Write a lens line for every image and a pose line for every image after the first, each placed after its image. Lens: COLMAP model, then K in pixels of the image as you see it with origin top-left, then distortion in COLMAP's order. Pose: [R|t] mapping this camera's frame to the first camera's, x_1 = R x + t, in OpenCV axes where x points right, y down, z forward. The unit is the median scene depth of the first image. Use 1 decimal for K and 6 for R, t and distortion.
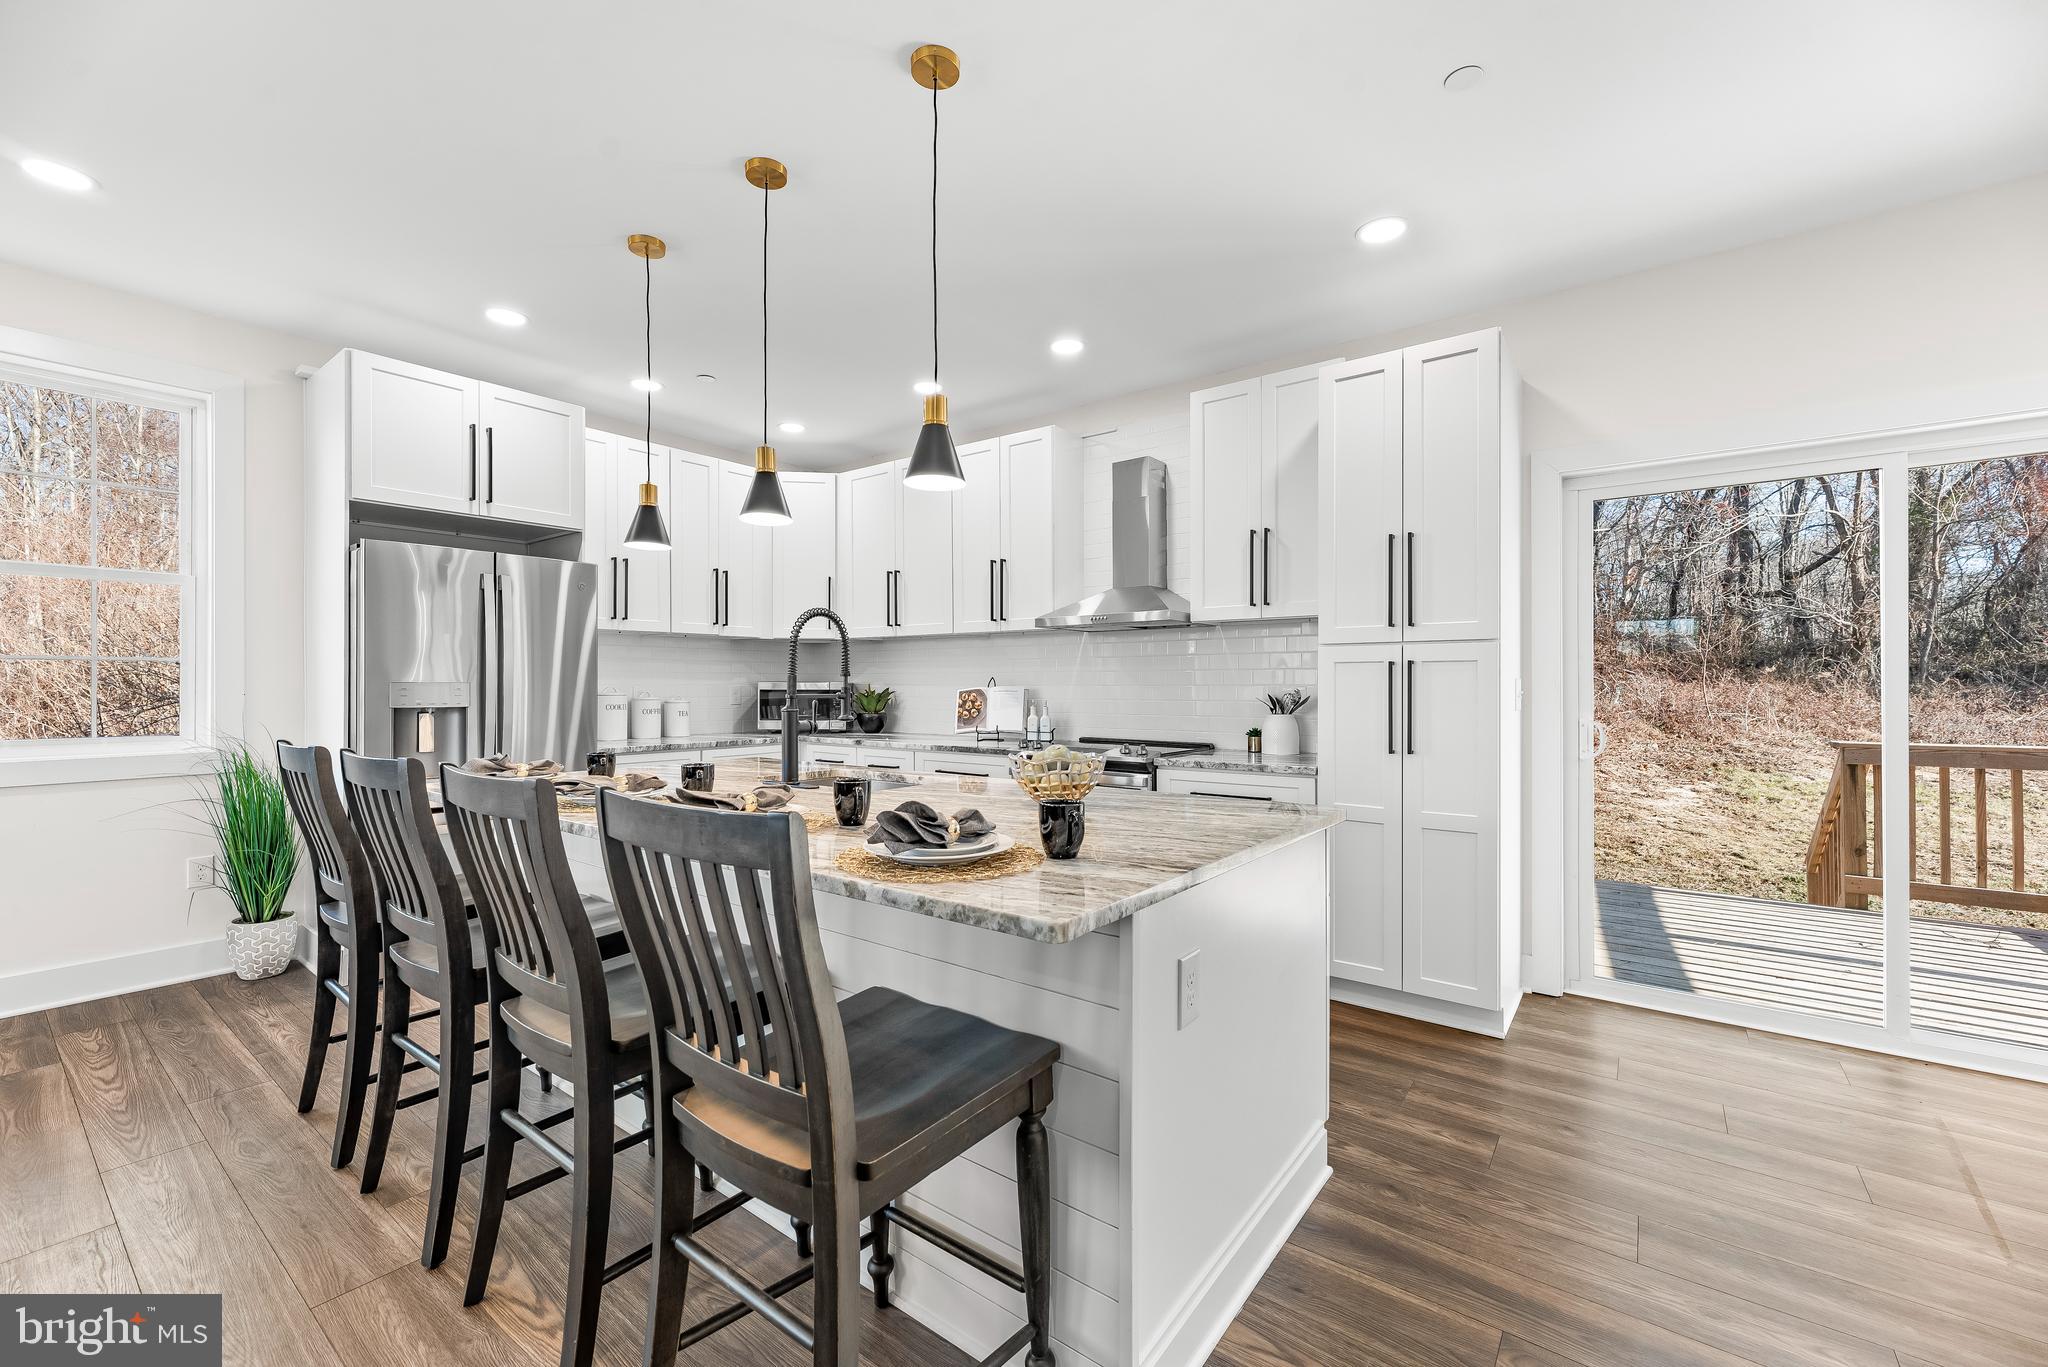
lens RADIAL K [[826.7, 0, 1031.5], [0, 826.7, 683.1], [0, 0, 1]] dist [0.000155, 0.000092]
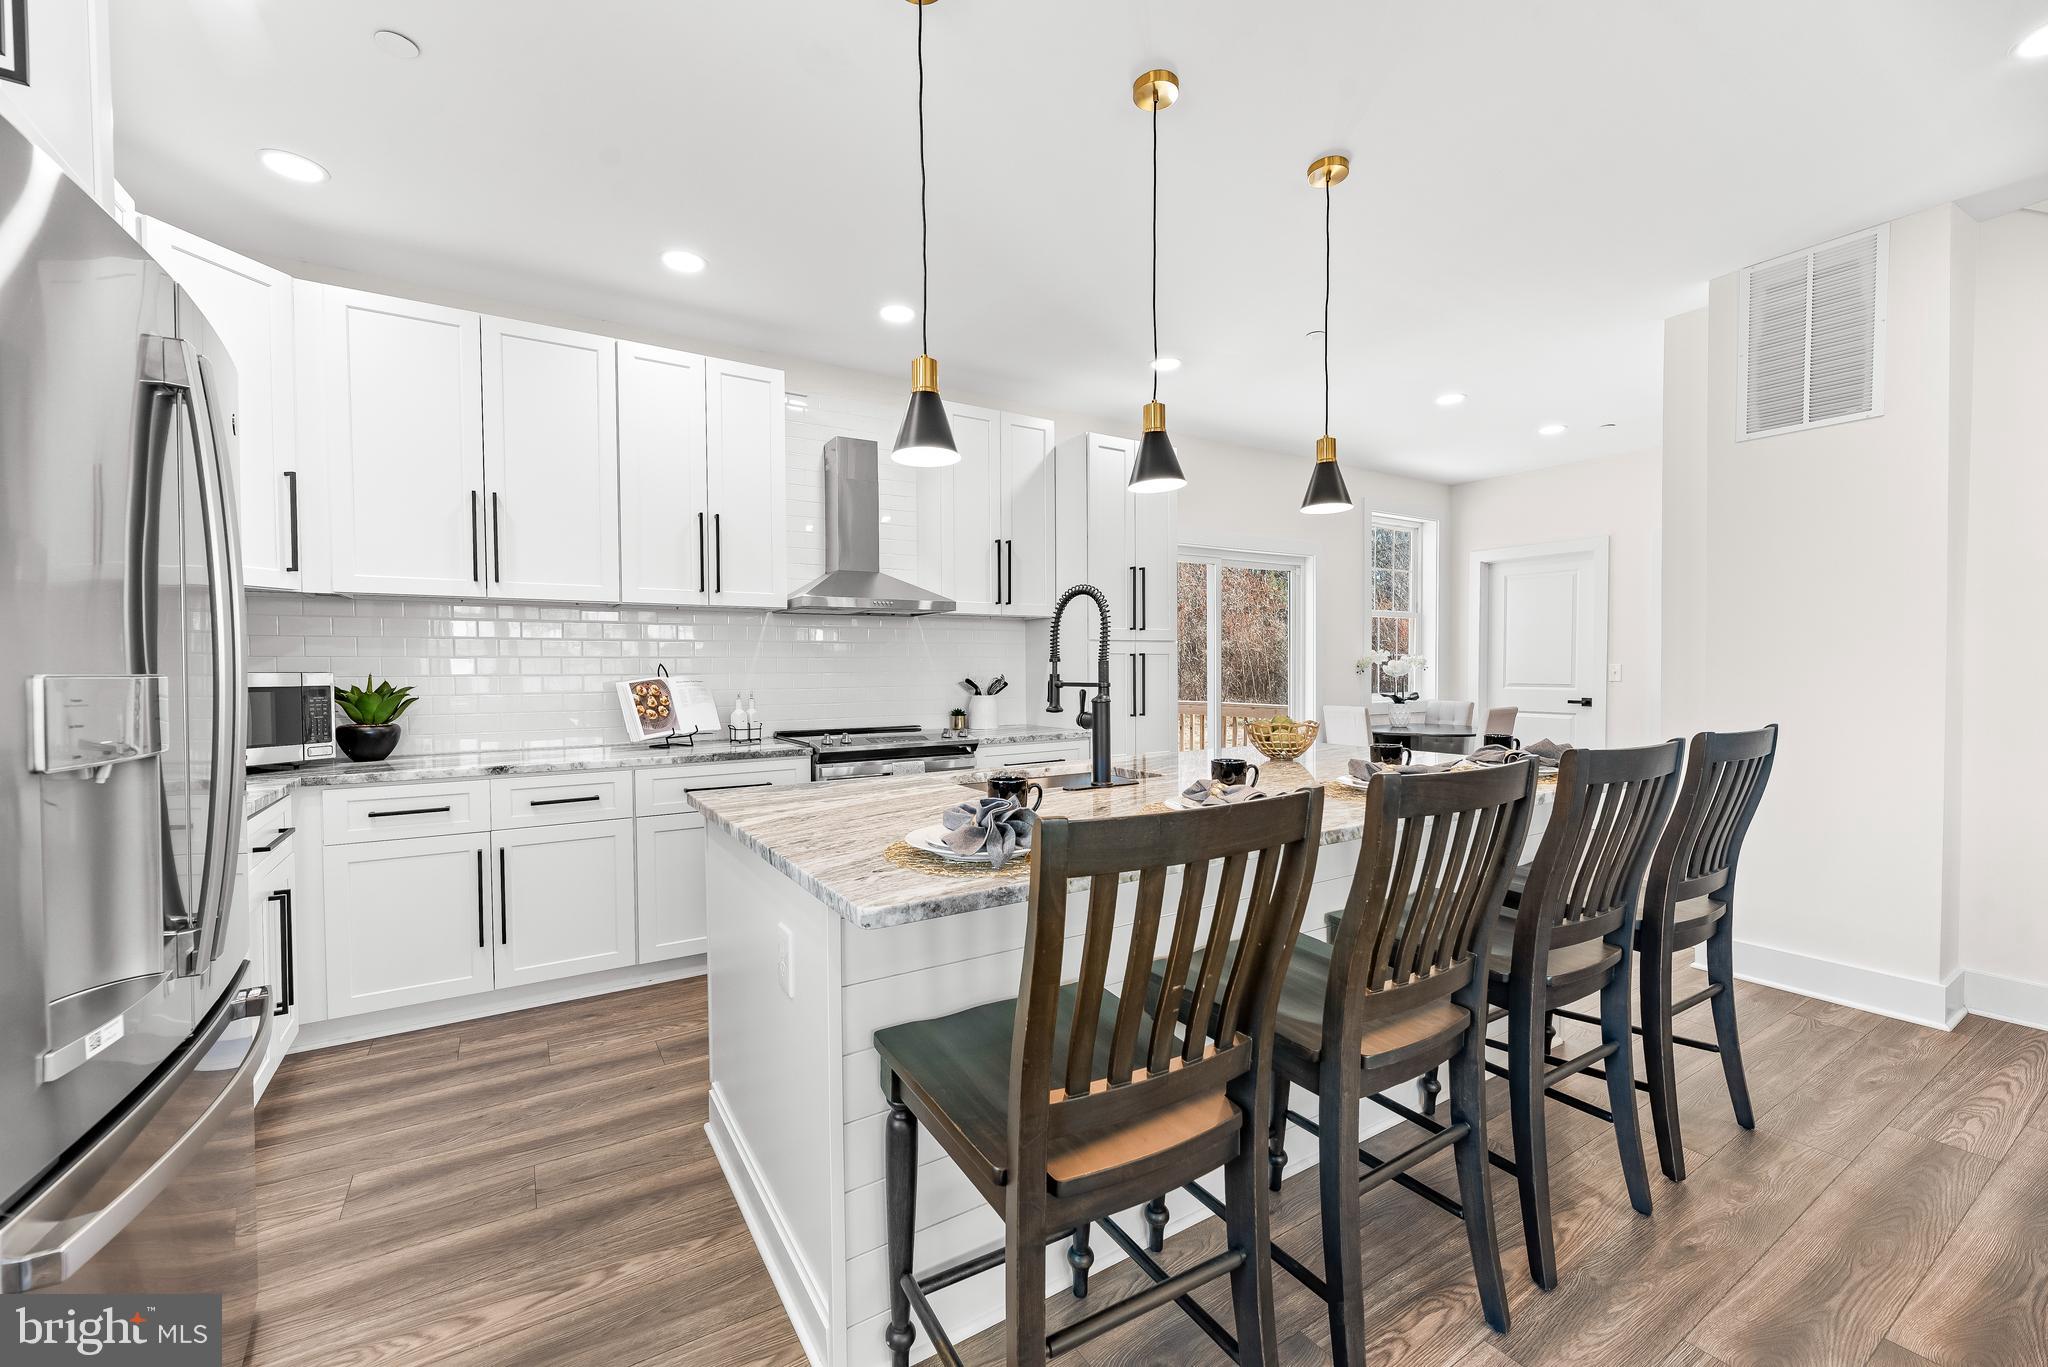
lens RADIAL K [[826.7, 0, 1031.5], [0, 826.7, 683.1], [0, 0, 1]] dist [0.000155, 0.000092]
pose [[0.337035, -0.022869, 0.941214, -0.660792], [-0.000684, 0.999699, 0.024535, -0.008153], [-0.941492, -0.008913, 0.336918, 0.433790]]
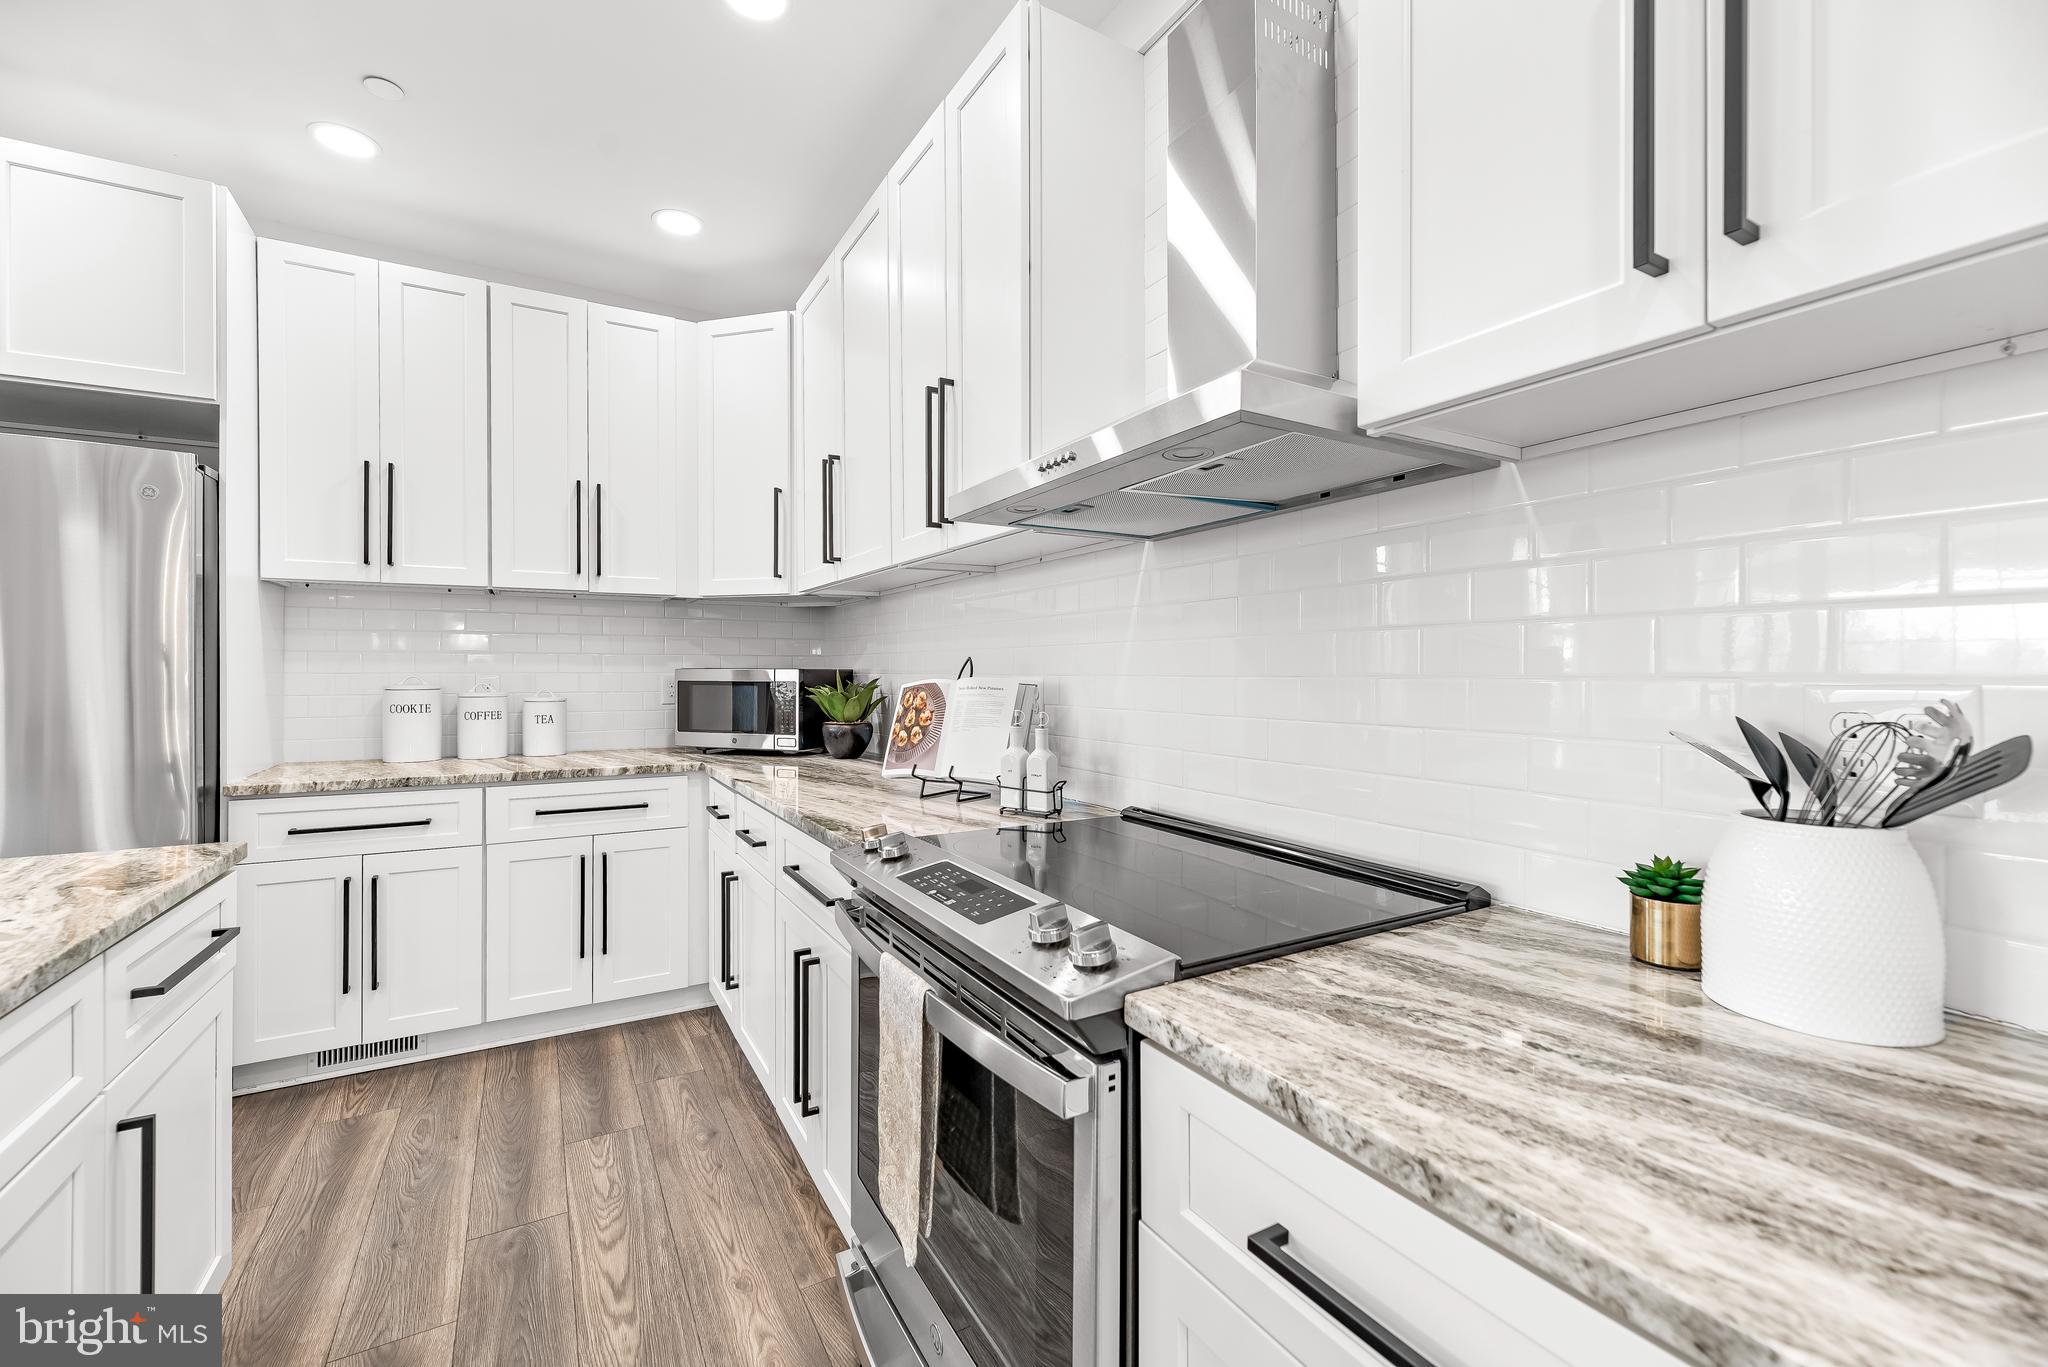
lens RADIAL K [[841.9, 0, 1020.9], [0, 841.9, 676.0], [0, 0, 1]] dist [-0.000434, -0.000069]
pose [[0.919645, 0.001845, -0.392747, 0.164700], [0.001508, 0.999965, 0.008229, -0.000493], [0.392748, -0.008160, 0.919610, 0.597550]]
